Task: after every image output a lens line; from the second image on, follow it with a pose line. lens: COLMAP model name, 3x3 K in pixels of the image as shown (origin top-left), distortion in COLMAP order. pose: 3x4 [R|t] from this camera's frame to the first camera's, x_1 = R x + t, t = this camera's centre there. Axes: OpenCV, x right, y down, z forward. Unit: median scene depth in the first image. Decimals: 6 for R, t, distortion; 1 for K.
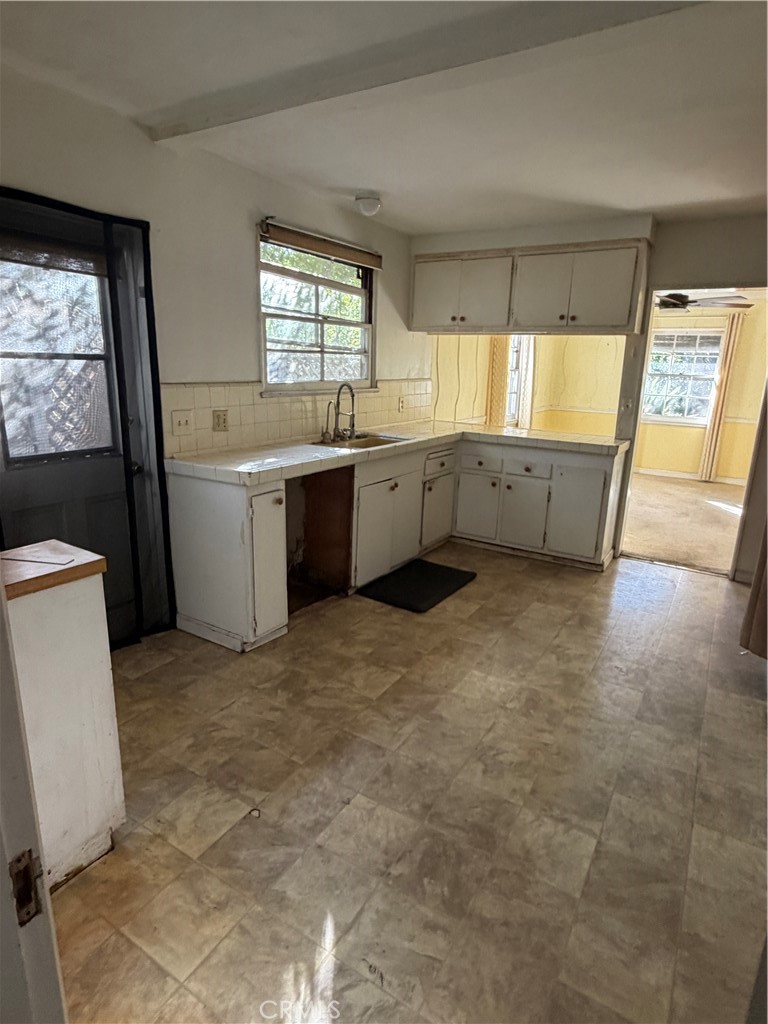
lens RADIAL K [[576.7, 0, 384.0], [0, 576.7, 512.0], [0, 0, 1]] dist [-0.000502, -0.000216]
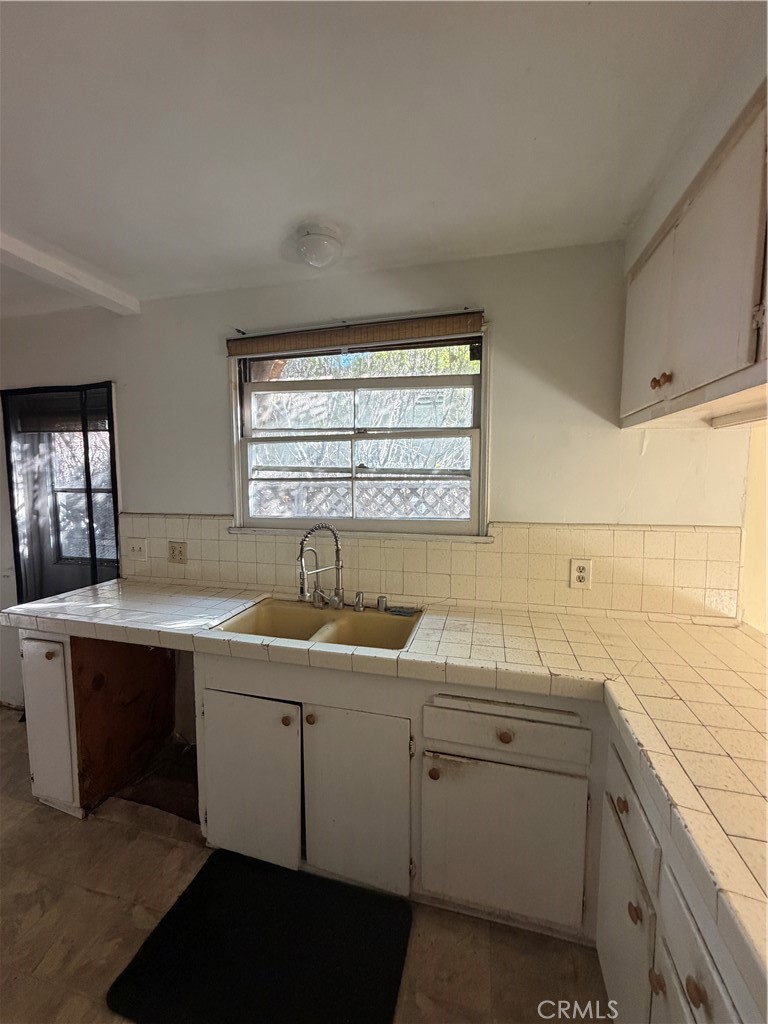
lens RADIAL K [[409.8, 0, 384.0], [0, 409.8, 512.0], [0, 0, 1]] dist [-0.000838, -0.000211]
pose [[0.295761, 0.050788, -0.953911, 0.362042], [-0.230749, 0.972813, -0.019749, -0.222749], [0.926974, 0.225955, 0.299439, 0.841169]]
